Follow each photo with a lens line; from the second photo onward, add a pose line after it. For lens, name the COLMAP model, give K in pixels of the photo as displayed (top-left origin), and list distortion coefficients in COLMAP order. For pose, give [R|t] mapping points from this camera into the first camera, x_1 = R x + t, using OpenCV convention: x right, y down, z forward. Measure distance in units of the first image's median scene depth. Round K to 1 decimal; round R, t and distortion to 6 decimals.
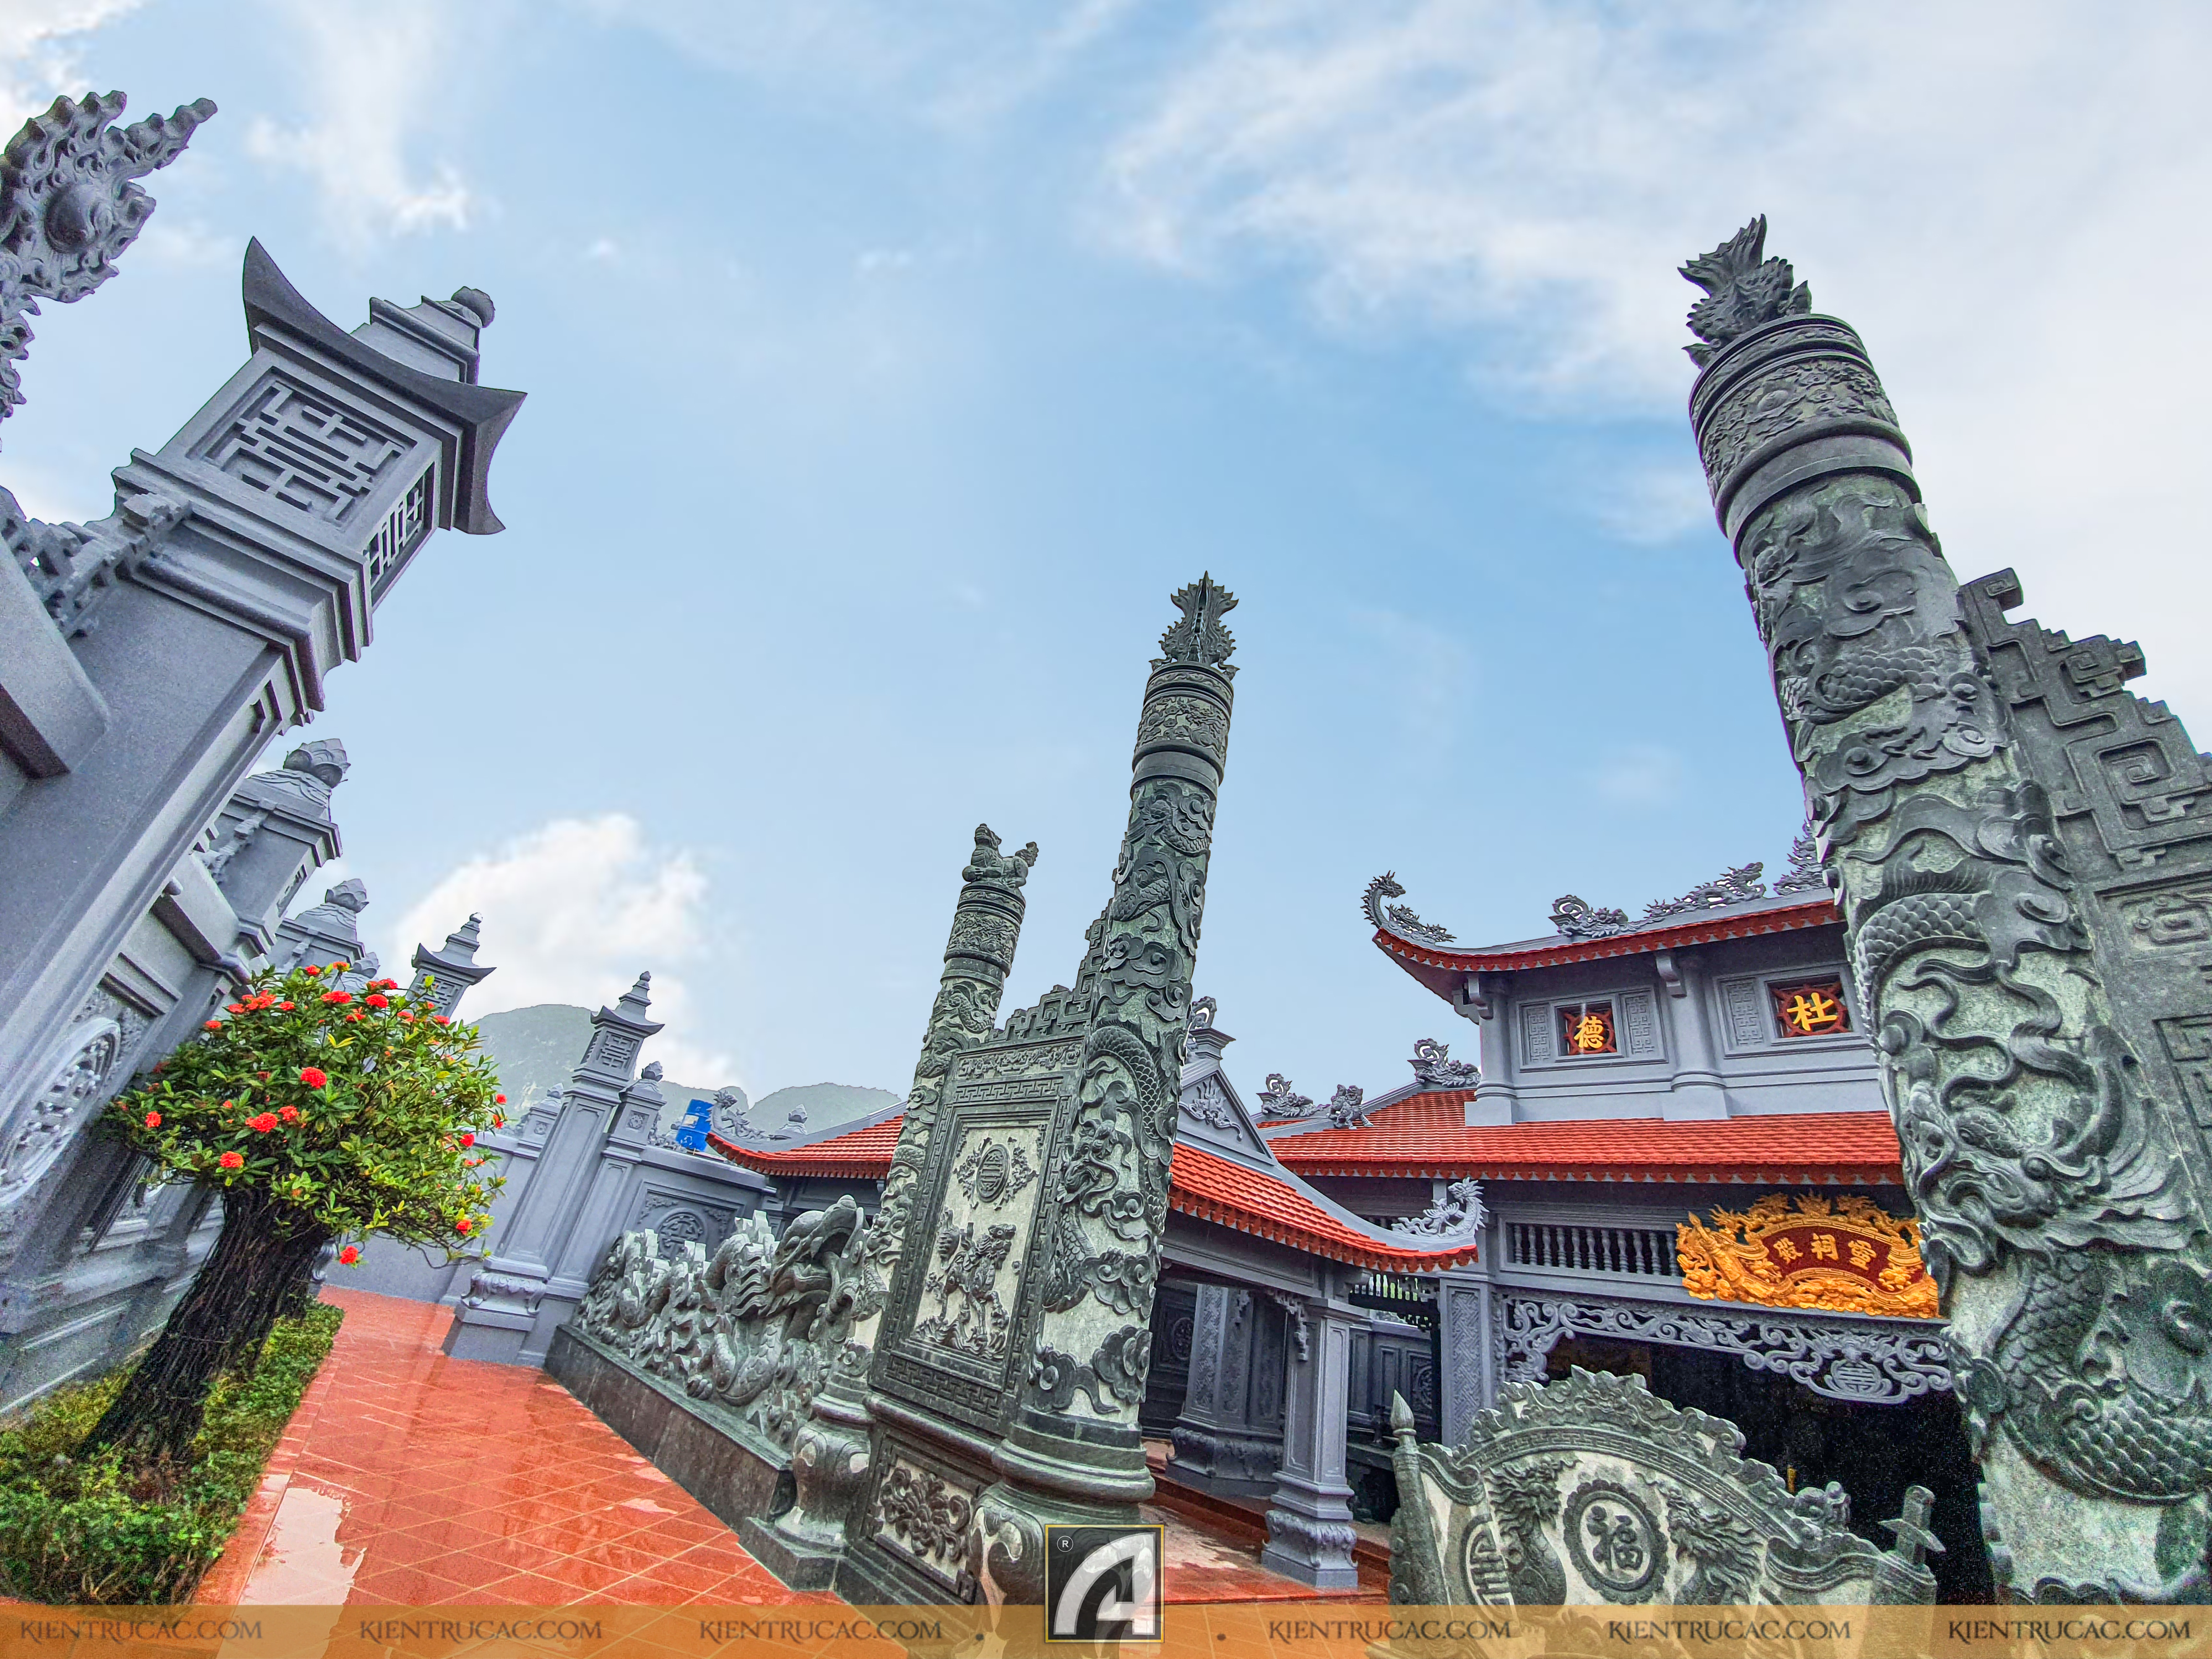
lens RADIAL K [[881.2, 0, 1099.5], [0, 881.2, 820.4], [0, 0, 1]] dist [0.014237, -0.019118]
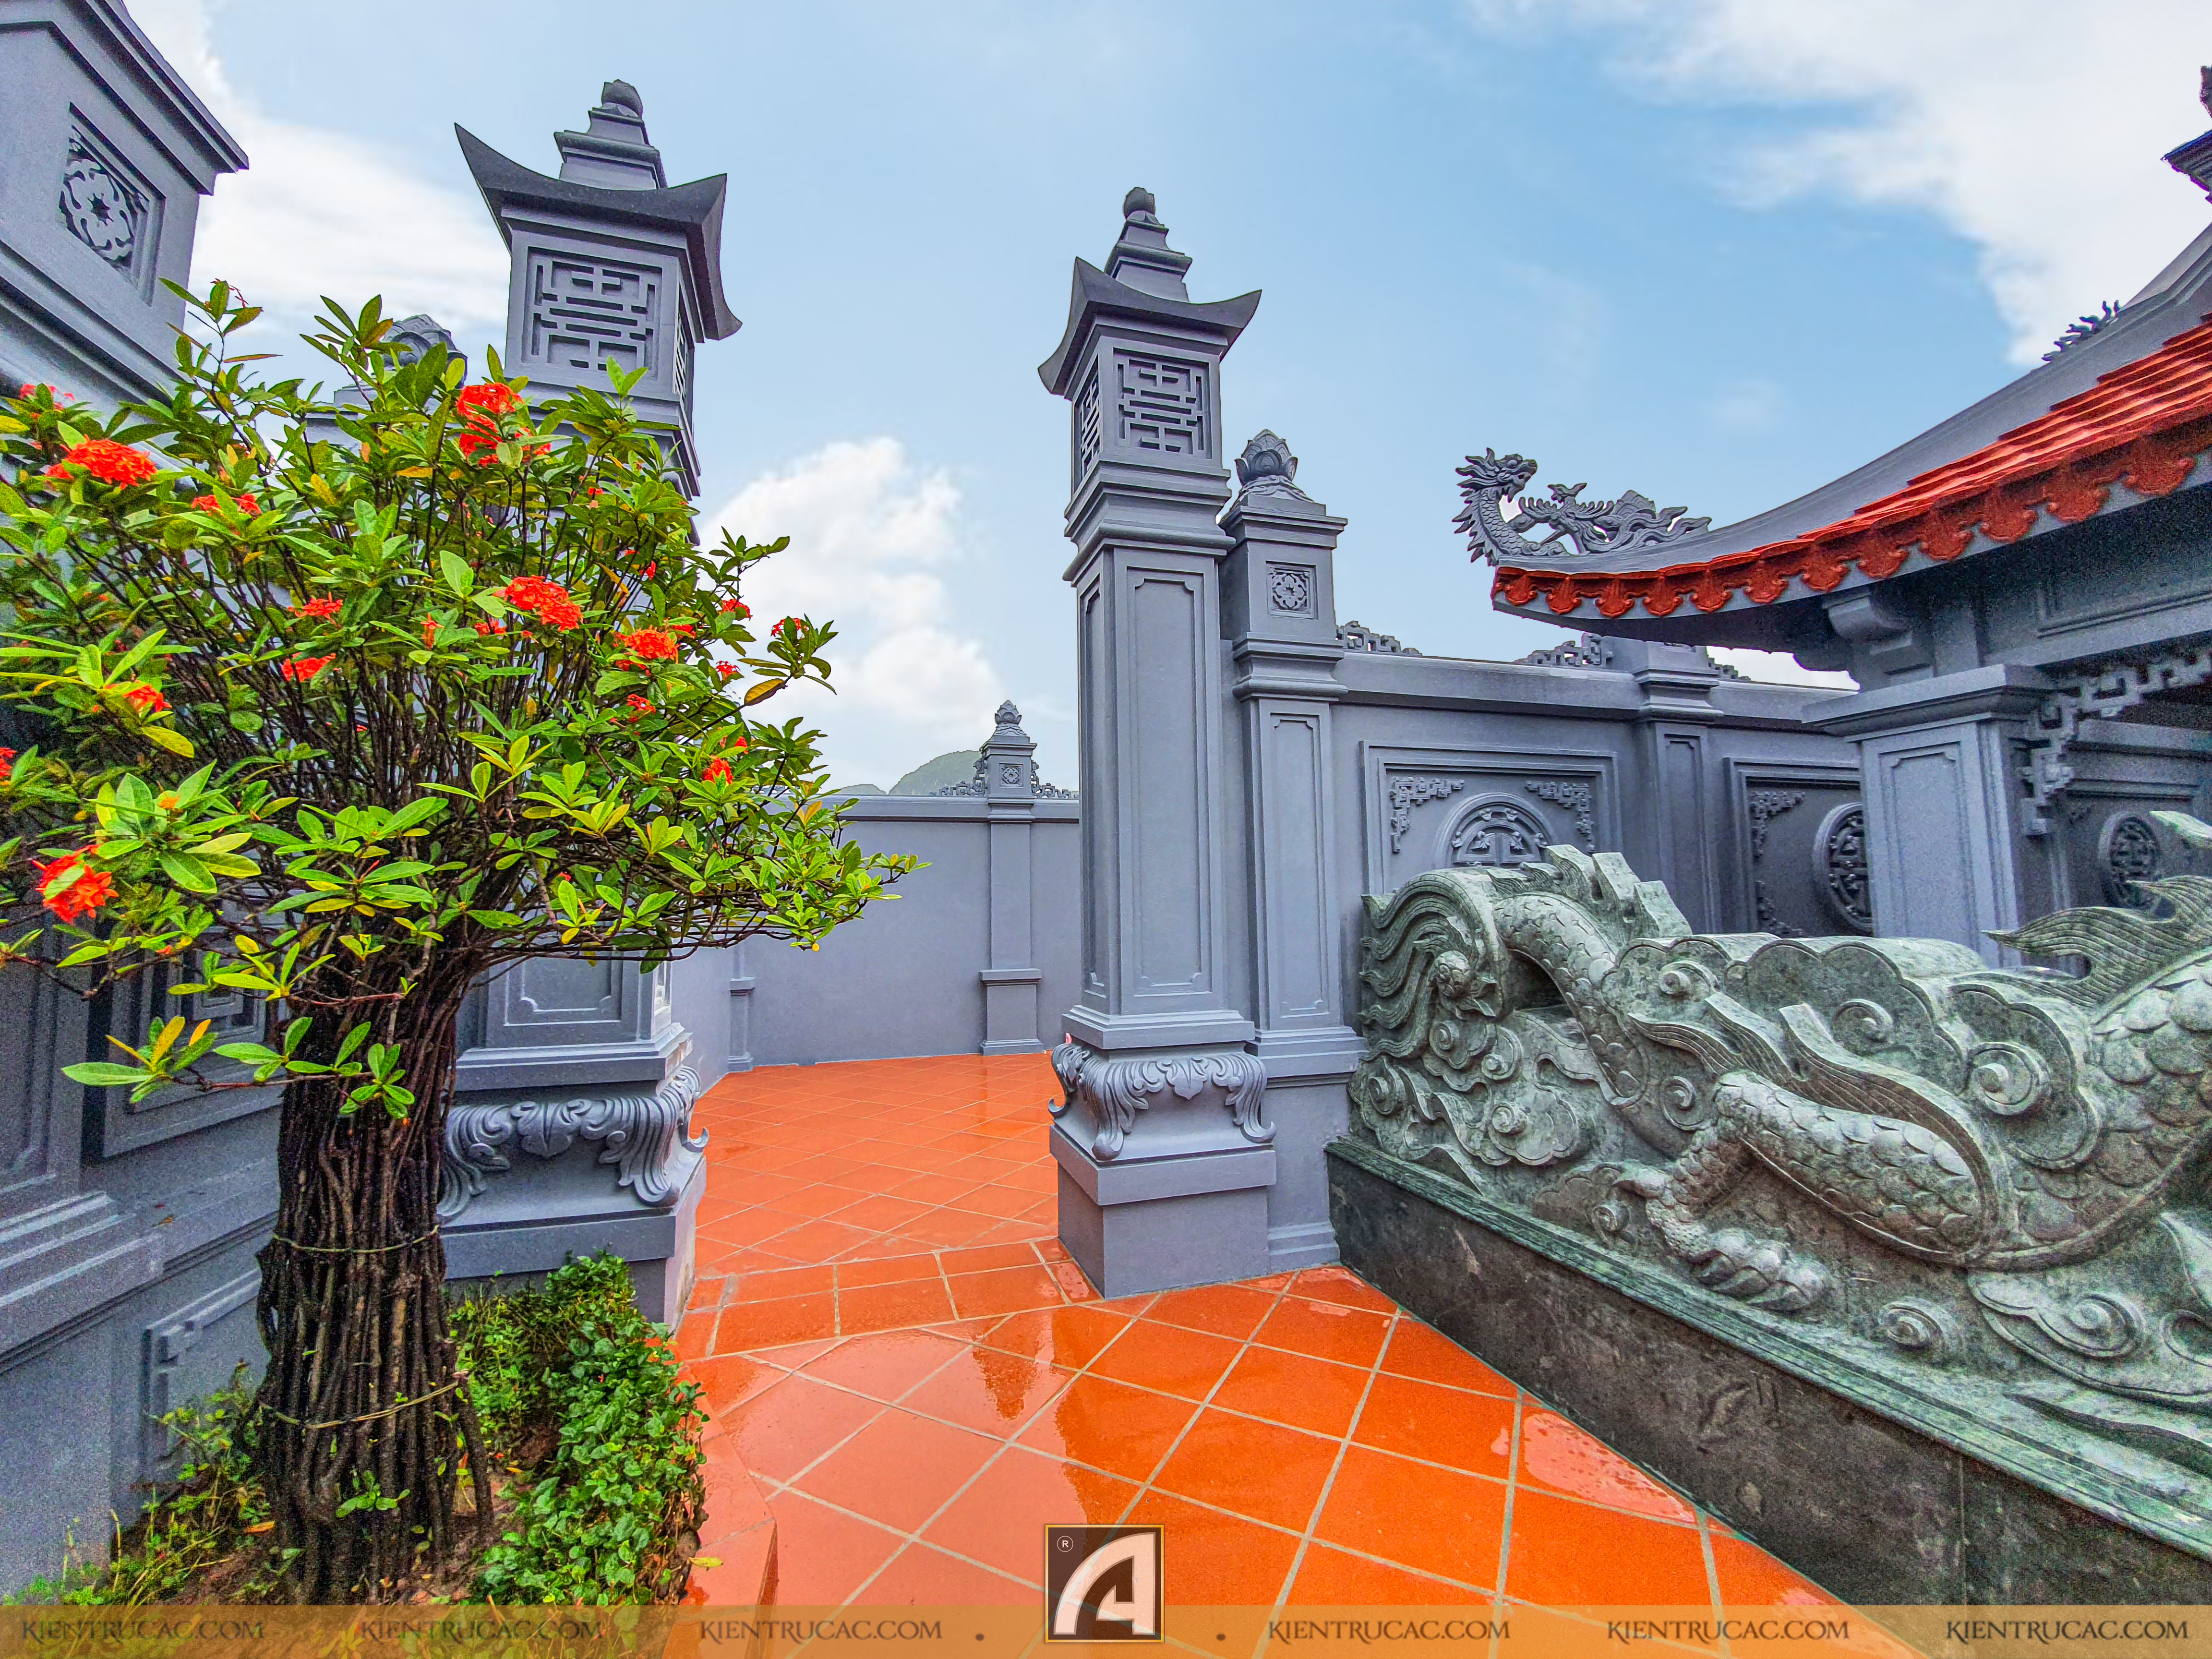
lens RADIAL K [[887.0, 0, 1095.5], [0, 887.0, 822.6], [0, 0, 1]] dist [0.009763, -0.017833]
pose [[0.891858, -0.221966, -0.394108, -0.841011], [0.354004, 0.884896, 0.302721, 0.513767], [0.281551, -0.409500, 0.867778, 1.152687]]
